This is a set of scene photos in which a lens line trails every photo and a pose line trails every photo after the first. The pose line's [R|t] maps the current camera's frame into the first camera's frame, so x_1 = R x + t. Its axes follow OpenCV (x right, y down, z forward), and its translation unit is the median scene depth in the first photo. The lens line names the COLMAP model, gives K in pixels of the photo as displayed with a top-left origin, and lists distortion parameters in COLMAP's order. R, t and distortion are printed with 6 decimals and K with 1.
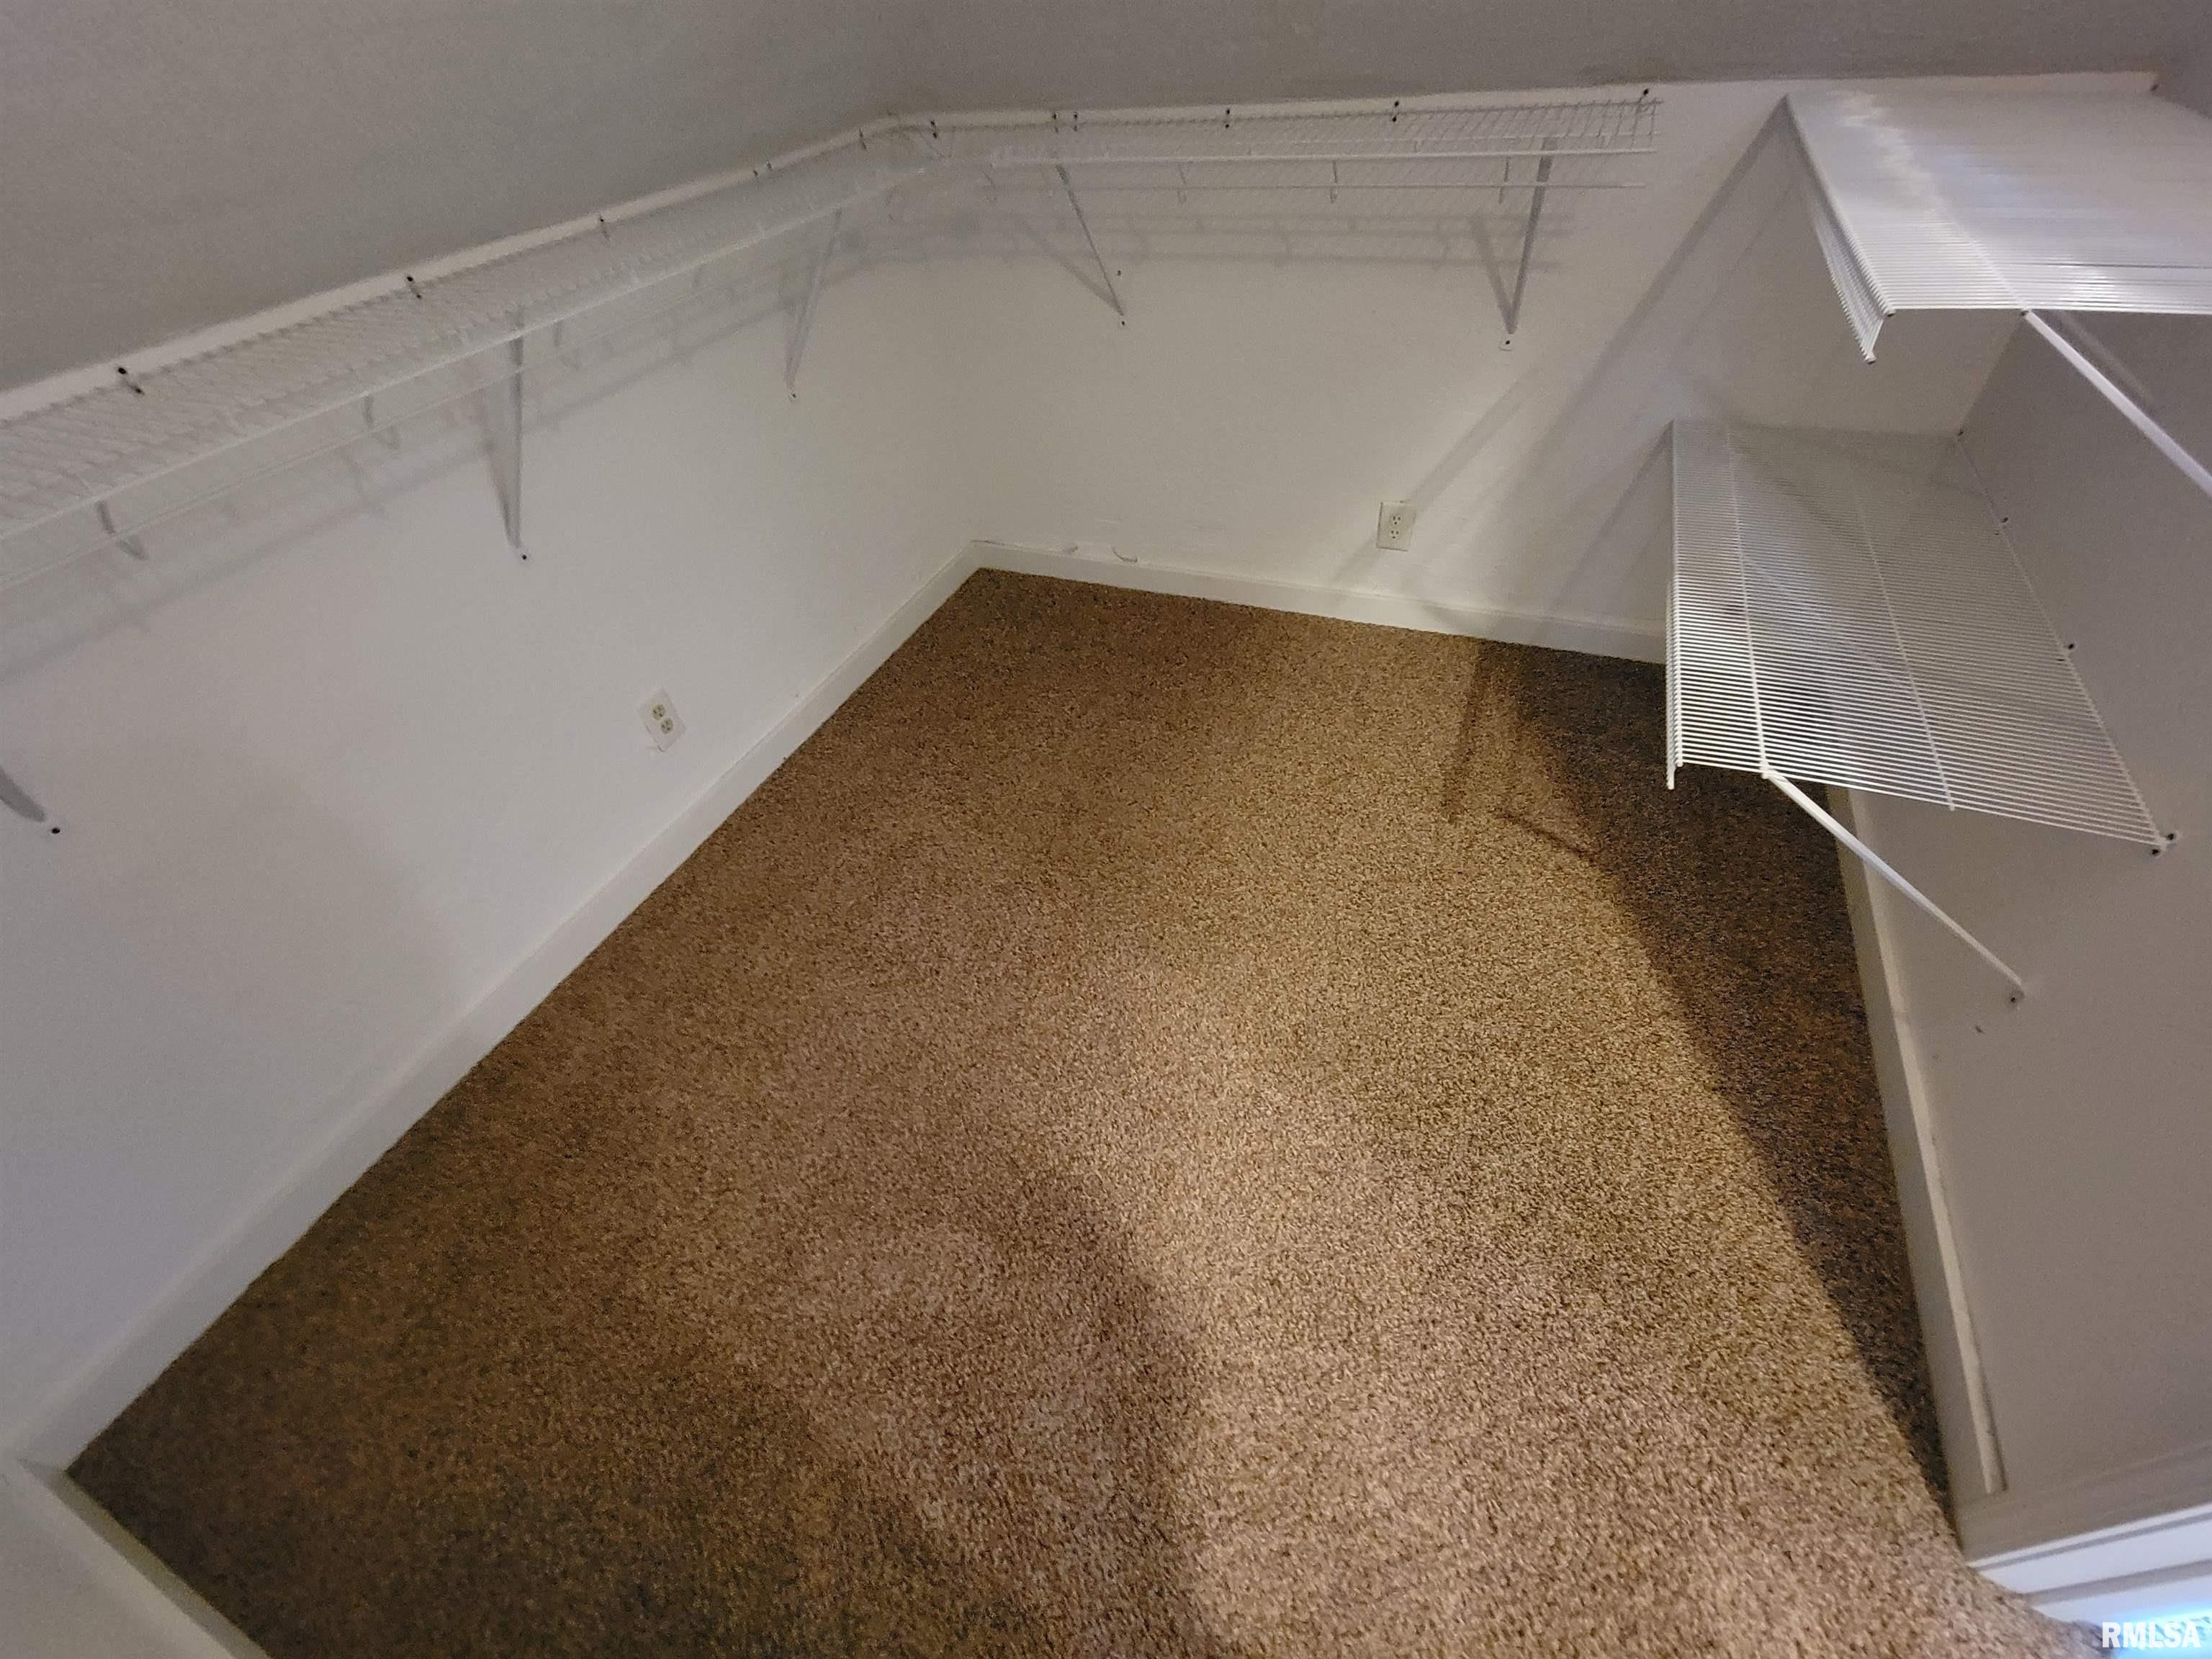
lens RADIAL K [[904.9, 0, 1116.3], [0, 904.9, 837.2], [0, 0, 1]] dist [0.000971, -0.002827]
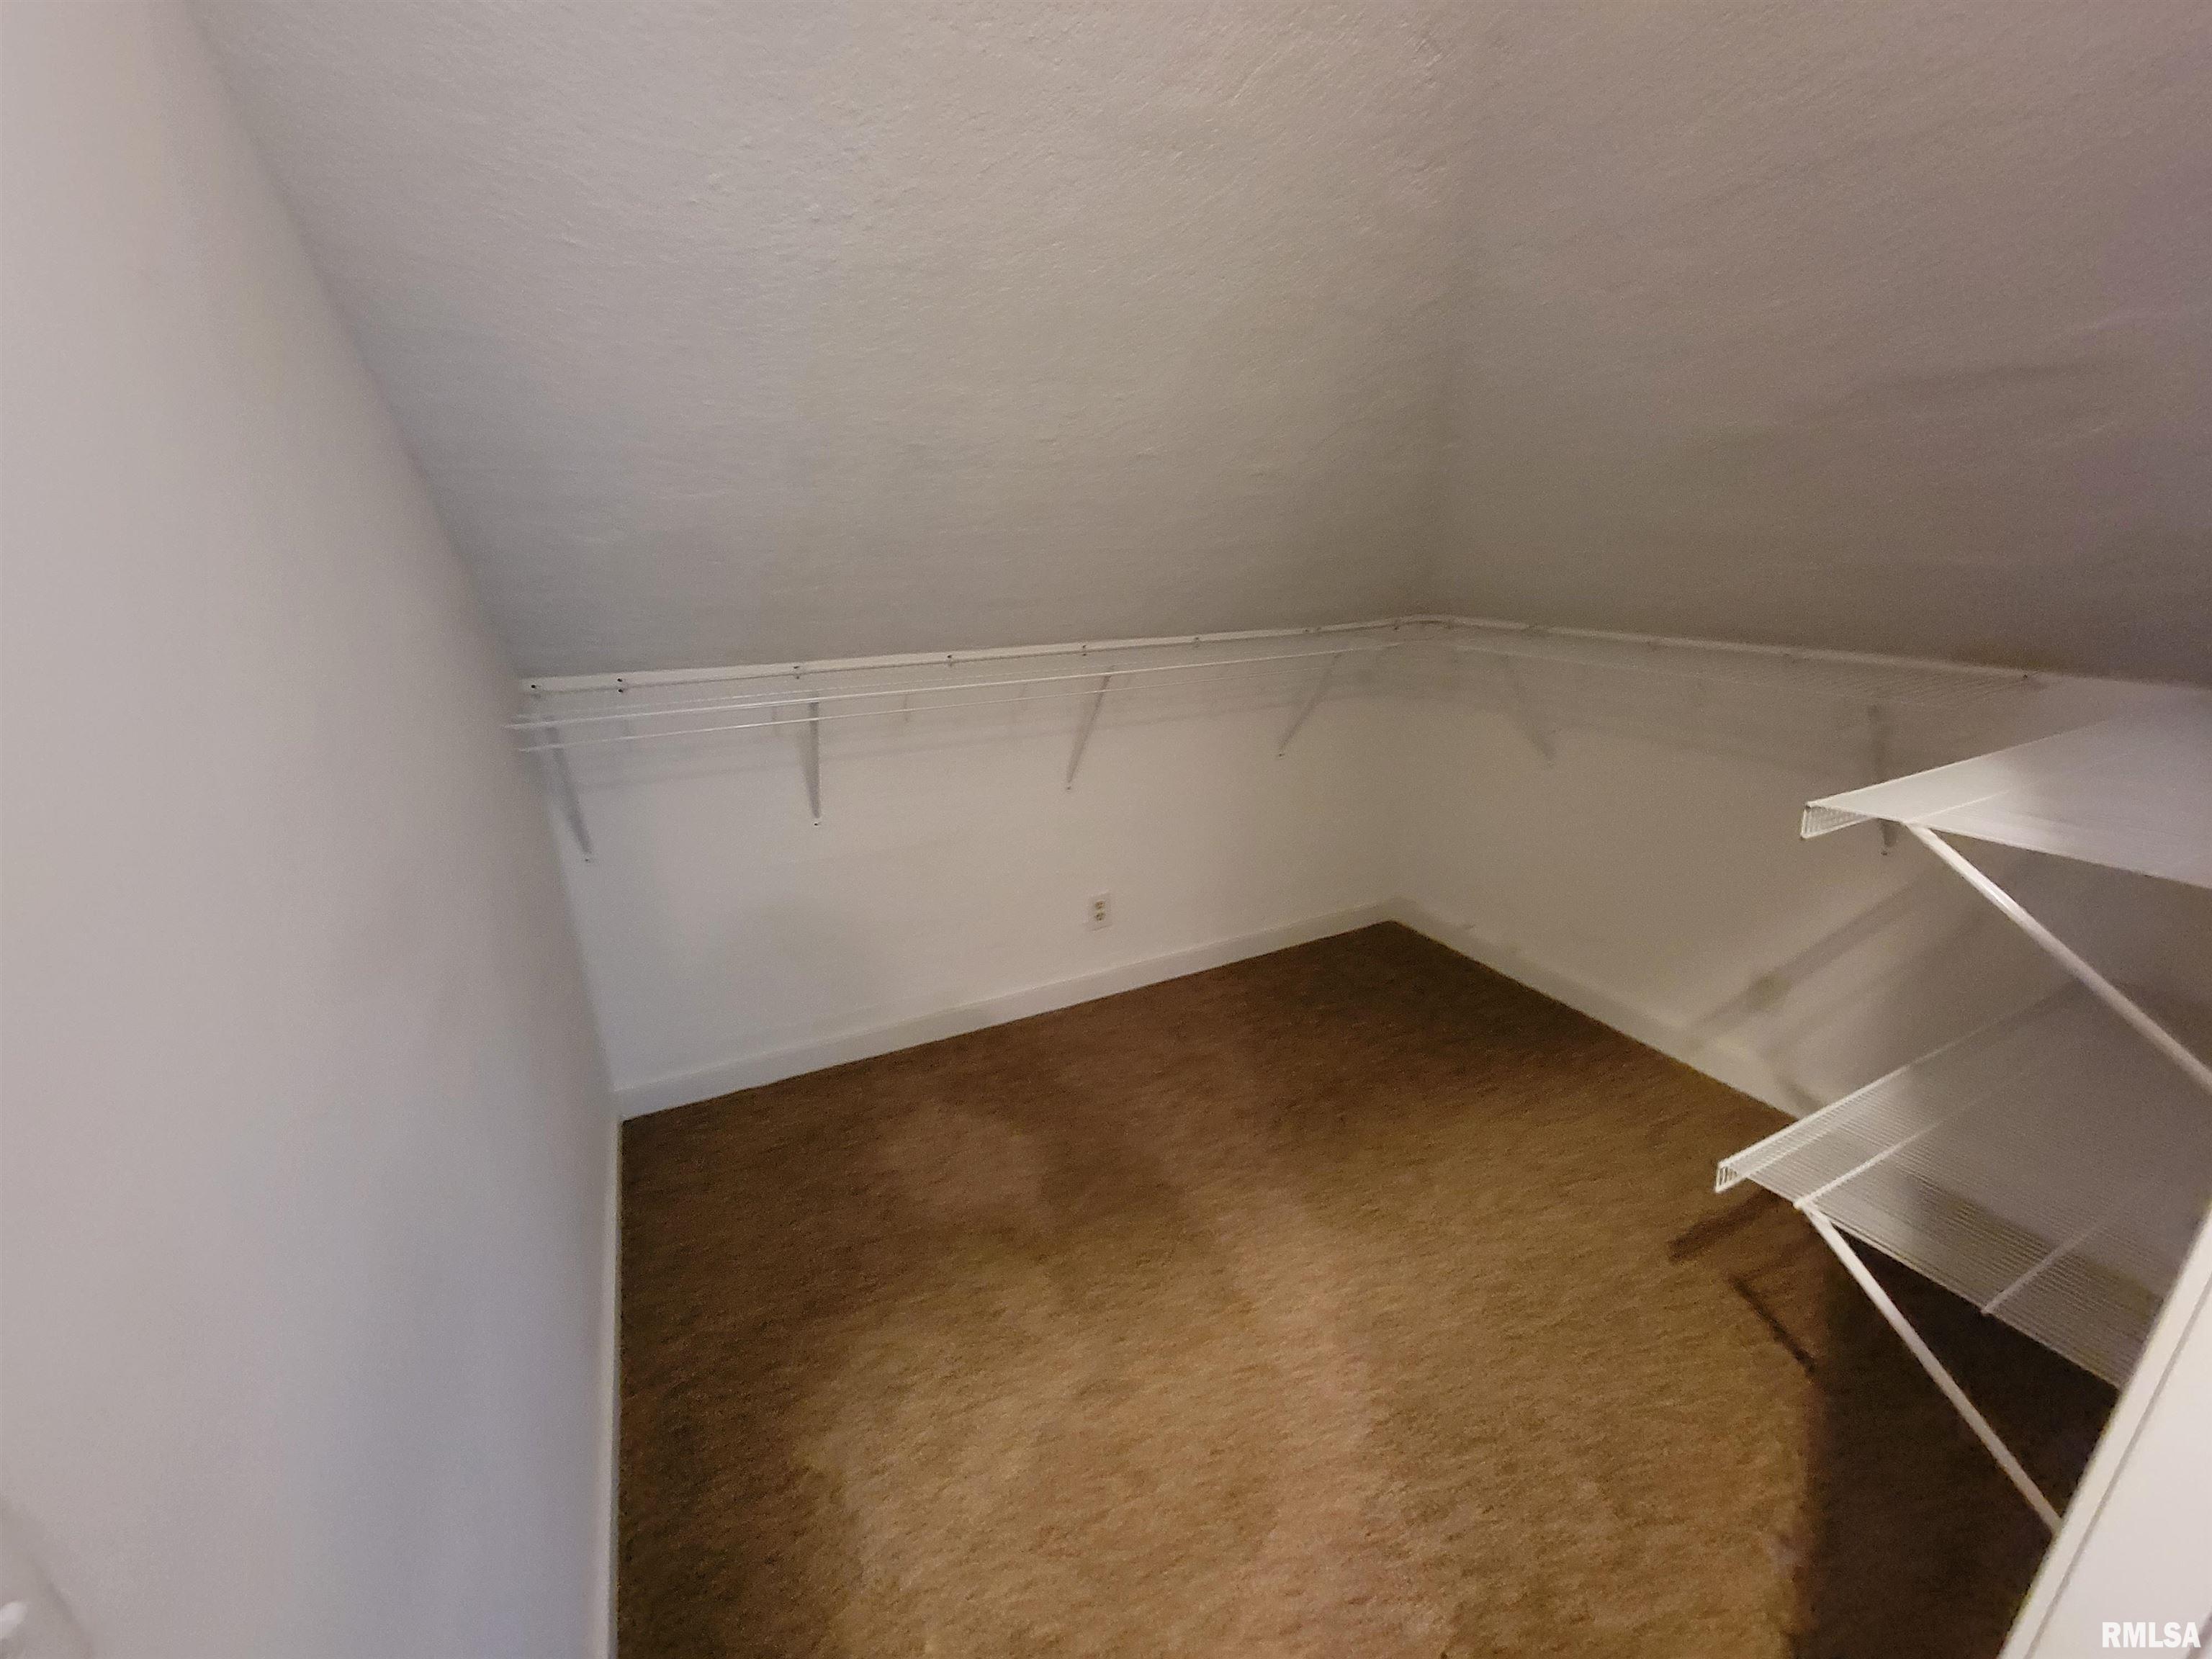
lens RADIAL K [[904.9, 0, 1116.3], [0, 904.9, 837.2], [0, 0, 1]] dist [0.000971, -0.002827]
pose [[0.767145, 0.262447, -0.585328, 0.366281], [-0.475365, 0.845268, -0.244028, 0.118951], [0.430715, 0.465450, 0.773202, -0.205469]]
